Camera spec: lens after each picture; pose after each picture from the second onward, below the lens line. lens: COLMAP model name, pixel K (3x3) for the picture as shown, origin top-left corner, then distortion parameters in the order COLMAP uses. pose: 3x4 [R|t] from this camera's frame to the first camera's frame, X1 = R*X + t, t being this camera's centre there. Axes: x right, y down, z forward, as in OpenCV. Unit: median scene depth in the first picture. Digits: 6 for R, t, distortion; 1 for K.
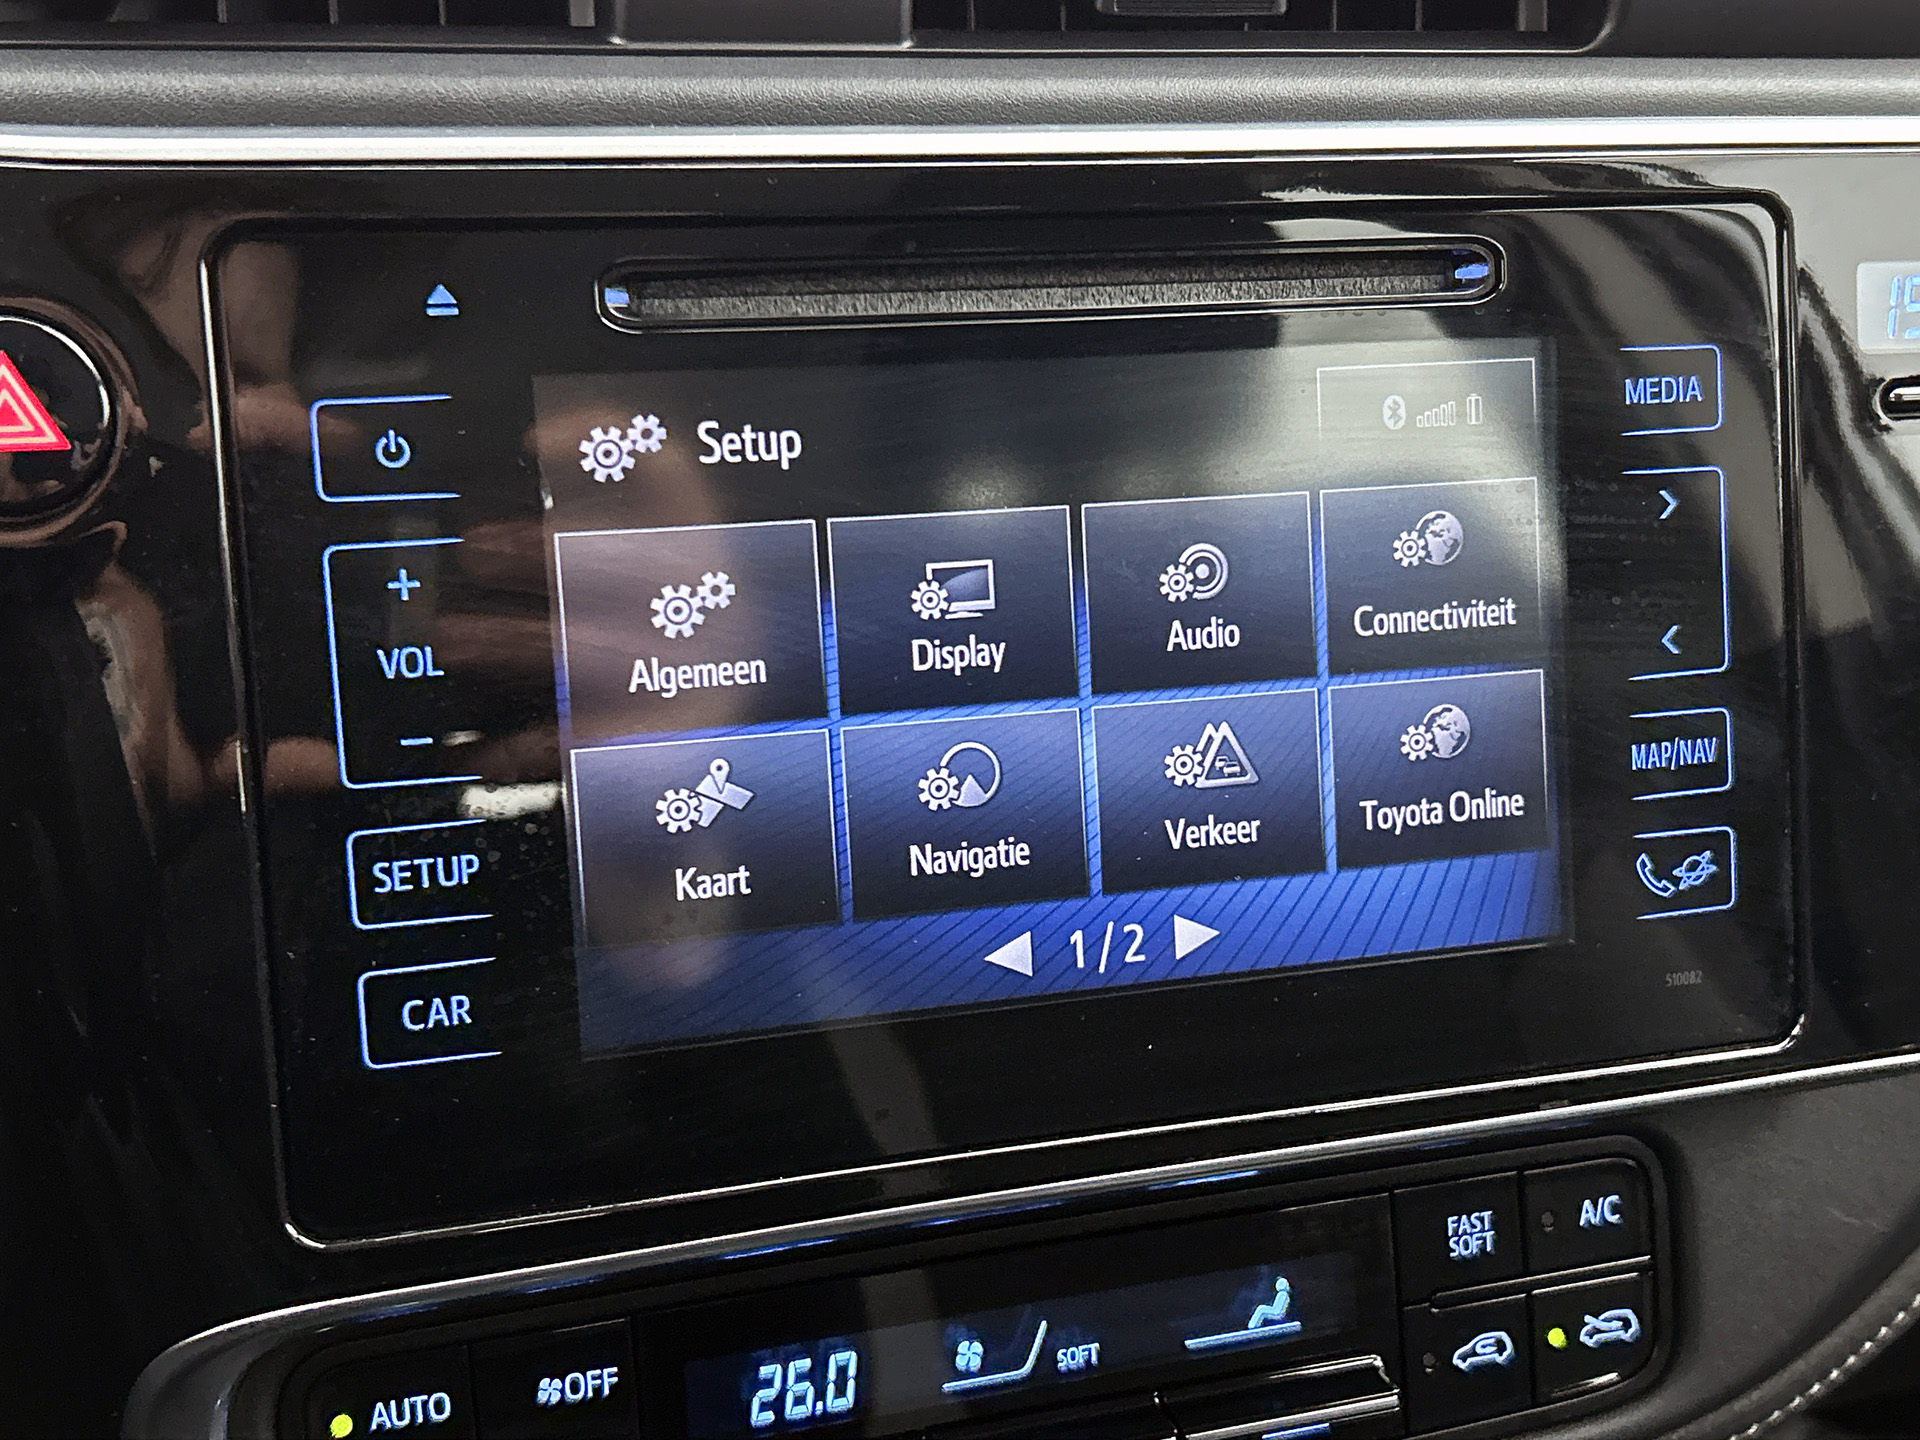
lens RADIAL K [[2340.9, 0, 955.5], [0, 2340.9, 730.0], [0, 0, 1]] dist [0.029765, 0.000000]
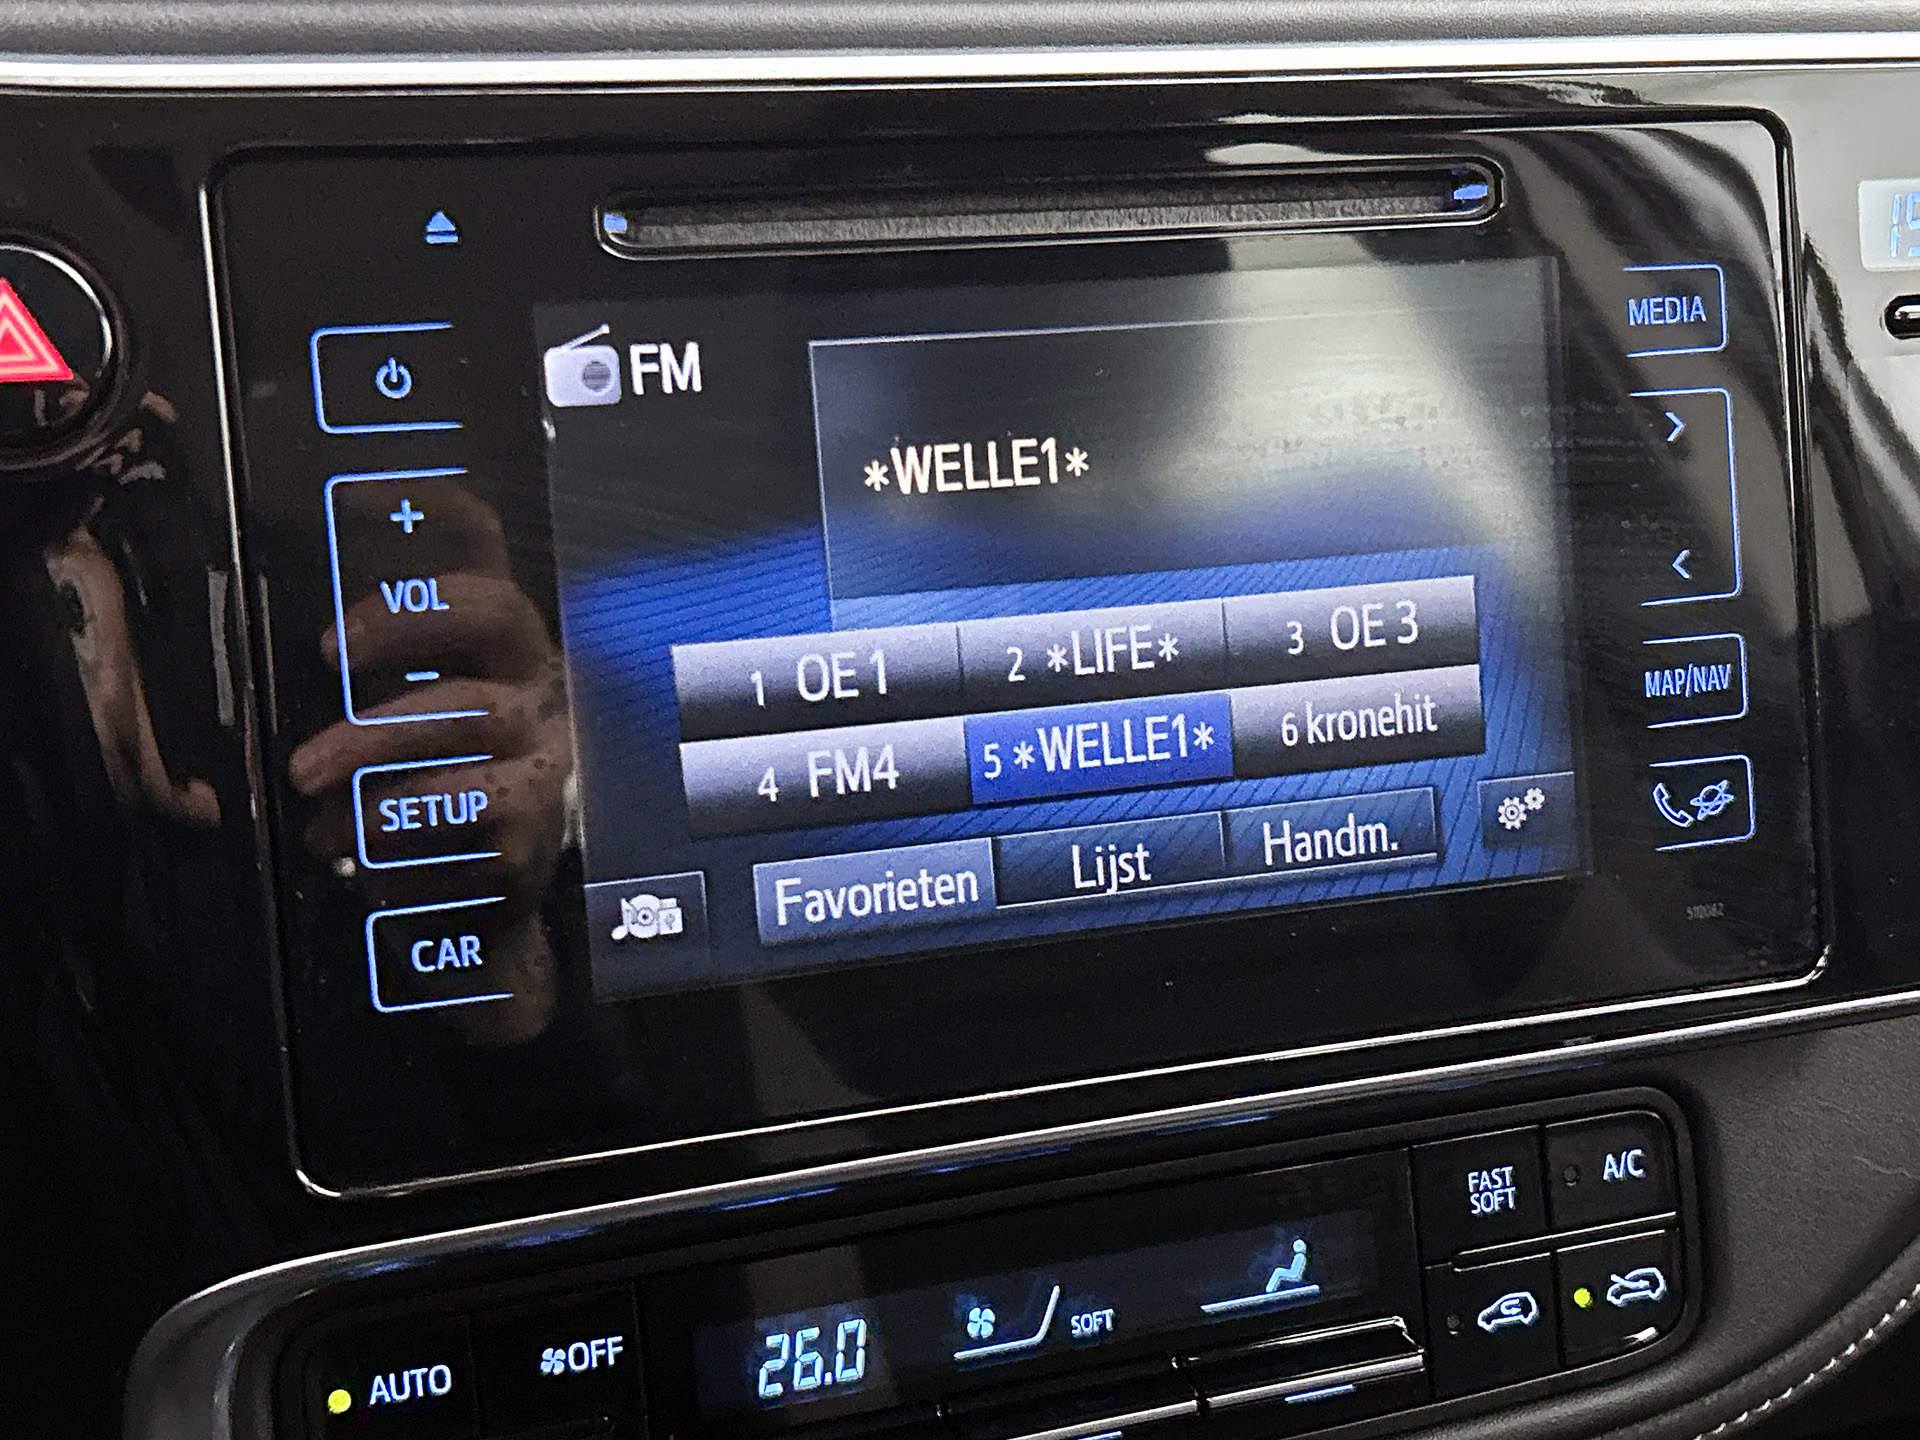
lens RADIAL K [[2611.8, 0, 932.8], [0, 2611.8, 723.5], [0, 0, 1]] dist [0.050454, 0.000000]
pose [[0.999366, -0.021903, 0.028060, -0.040122], [0.022577, 0.999459, -0.023920, 0.047182], [-0.027521, 0.024538, 0.999320, -0.084926]]
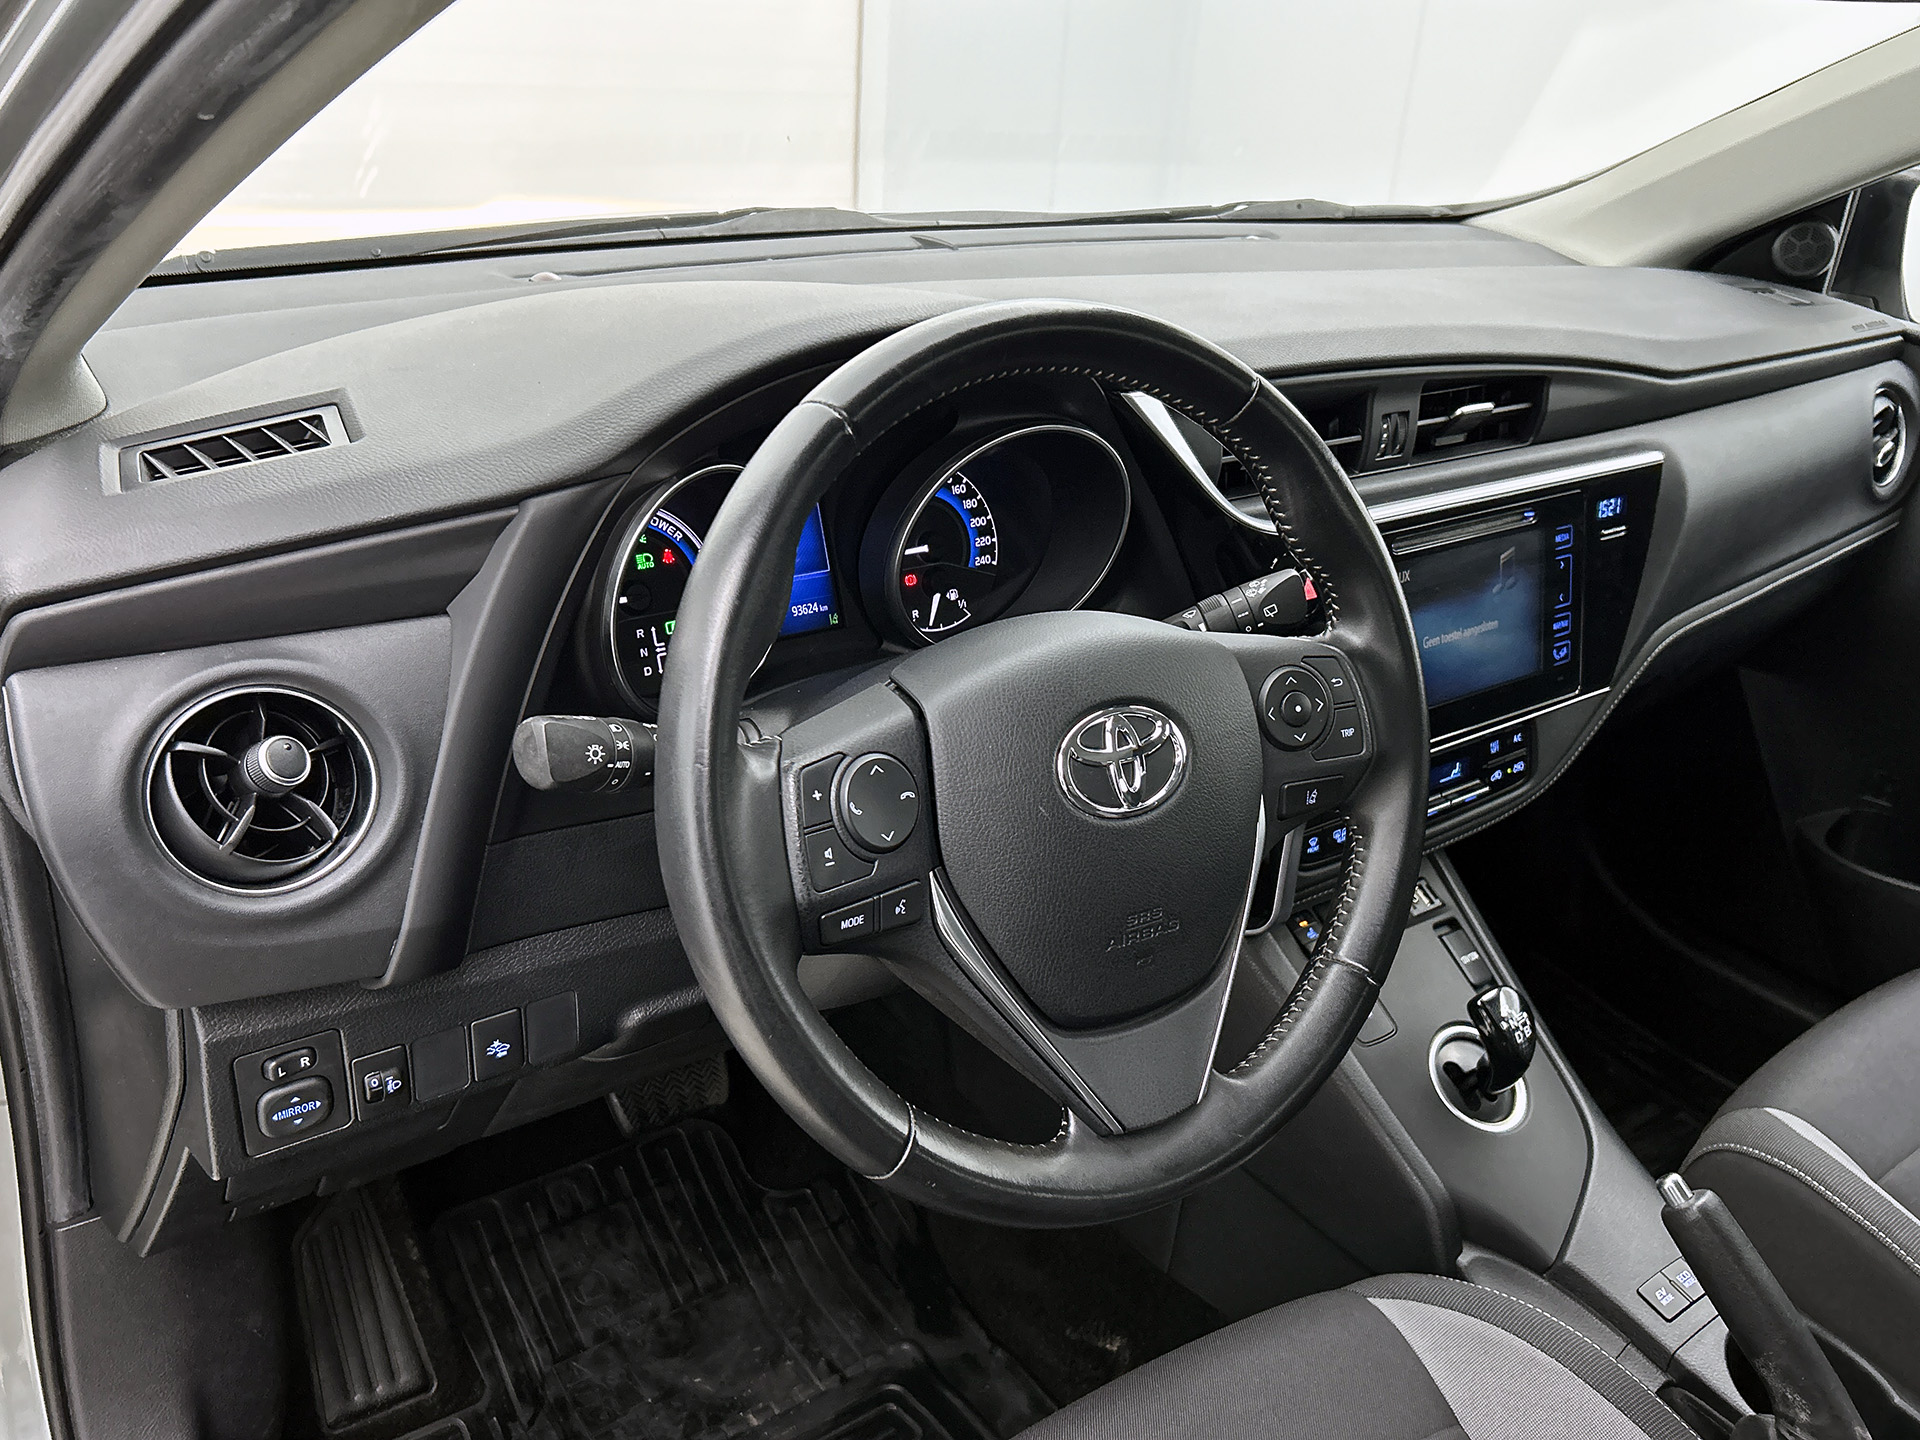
lens RADIAL K [[1573.9, 0, 960.9], [0, 1573.9, 721.6], [0, 0, 1]] dist [0.016253, -0.023641]
pose [[0.942347, -0.099449, 0.319519, -1.588591], [0.051041, 0.986363, 0.156468, -0.309727], [-0.330722, -0.131138, 0.934572, -1.262027]]
